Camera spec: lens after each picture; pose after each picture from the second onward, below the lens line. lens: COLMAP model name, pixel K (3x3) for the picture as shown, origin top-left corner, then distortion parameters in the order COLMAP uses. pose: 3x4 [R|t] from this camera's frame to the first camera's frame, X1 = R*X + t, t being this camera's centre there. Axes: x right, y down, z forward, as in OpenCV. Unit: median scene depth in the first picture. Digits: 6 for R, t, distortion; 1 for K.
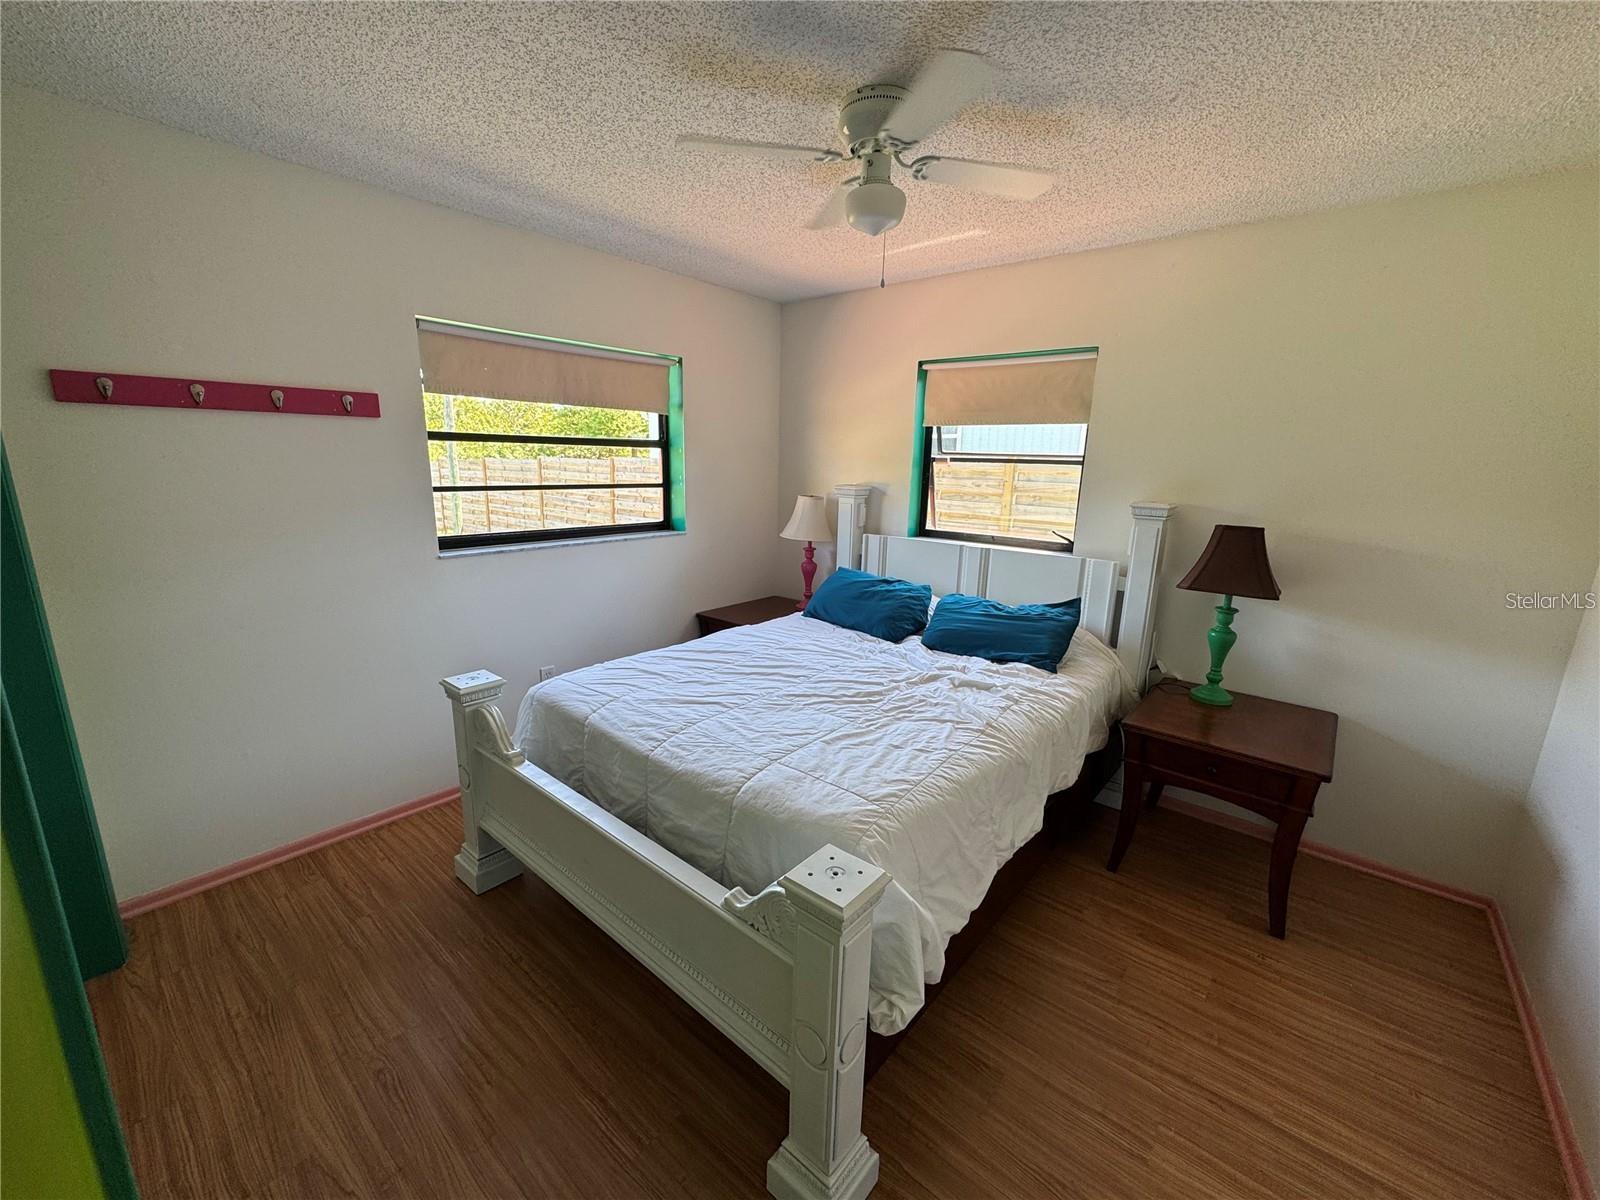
lens RADIAL K [[636.9, 0, 792.7], [0, 636.9, 598.2], [0, 0, 1]] dist [-0.000964, -0.000469]
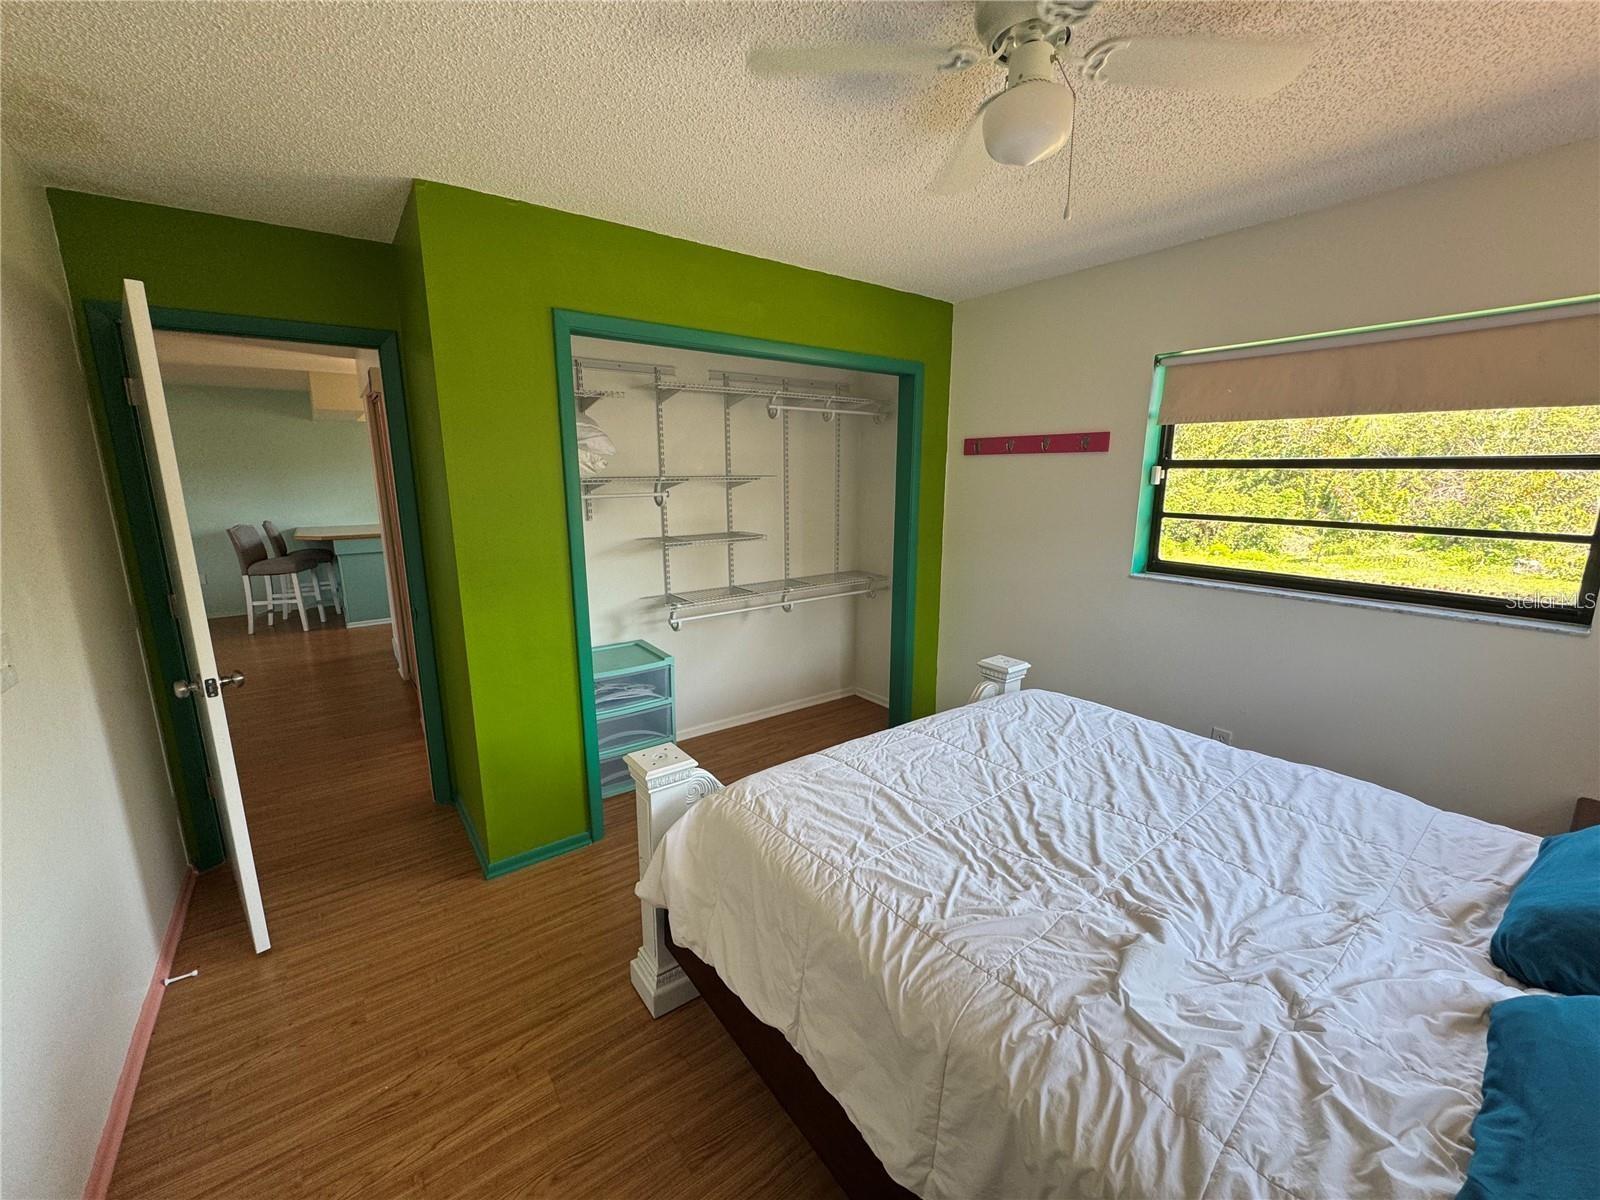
lens RADIAL K [[636.9, 0, 800.0], [0, 636.9, 601.0], [0, 0, 1]] dist [-0.000964, -0.000469]
pose [[-0.218419, 0.169356, -0.961047, 0.742931], [-0.218754, 0.951266, 0.217349, -0.165765], [0.951021, 0.257706, -0.170727, 0.807251]]
